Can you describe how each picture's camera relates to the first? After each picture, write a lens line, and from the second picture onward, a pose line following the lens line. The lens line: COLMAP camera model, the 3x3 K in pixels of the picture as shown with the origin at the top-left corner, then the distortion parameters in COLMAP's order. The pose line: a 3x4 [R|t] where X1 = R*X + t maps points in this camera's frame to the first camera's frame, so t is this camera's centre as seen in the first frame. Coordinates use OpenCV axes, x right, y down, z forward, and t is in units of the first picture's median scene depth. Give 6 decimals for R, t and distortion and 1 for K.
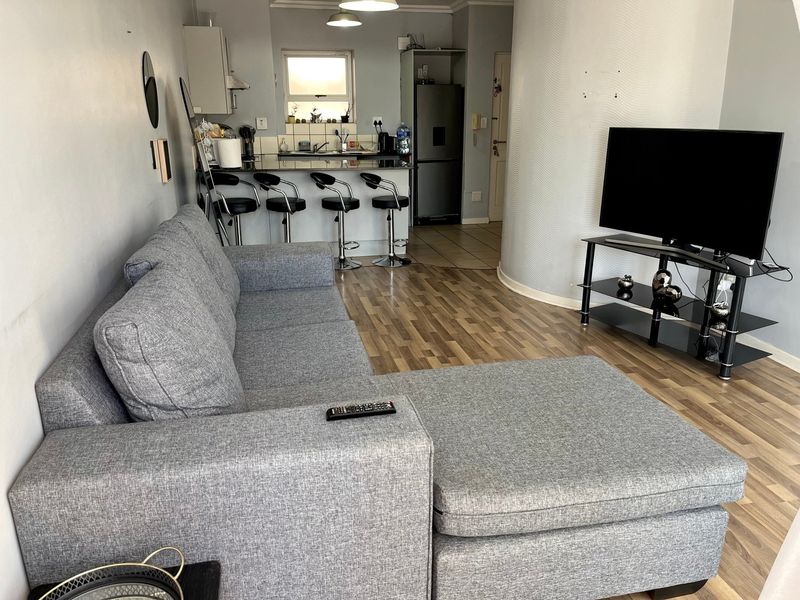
lens RADIAL K [[609.3, 0, 400.4], [0, 609.3, 298.3], [0, 0, 1]] dist [0.055269, -0.074291]
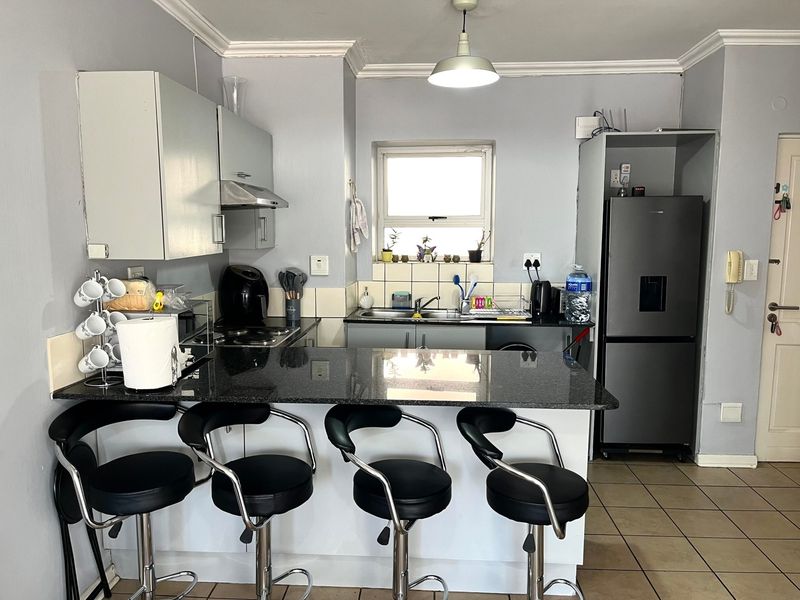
lens RADIAL K [[609.3, 0, 403.6], [0, 609.3, 303.3], [0, 0, 1]] dist [0.055269, -0.074291]
pose [[0.962124, 0.038767, -0.269843, 0.001956], [-0.085070, 0.983104, -0.162080, -0.152724], [0.259001, 0.178896, 0.949165, 0.452710]]
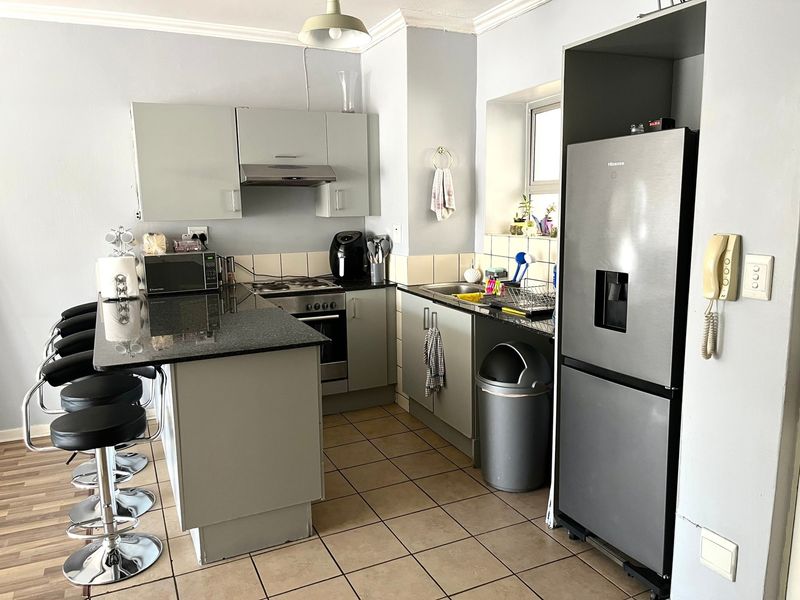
lens RADIAL K [[609.3, 0, 398.8], [0, 609.3, 300.0], [0, 0, 1]] dist [0.055269, -0.074291]
pose [[0.214613, 0.163614, -0.962898, 0.567927], [-0.261073, 0.959606, 0.104866, -0.344616], [0.941160, 0.228881, 0.248659, 1.066921]]
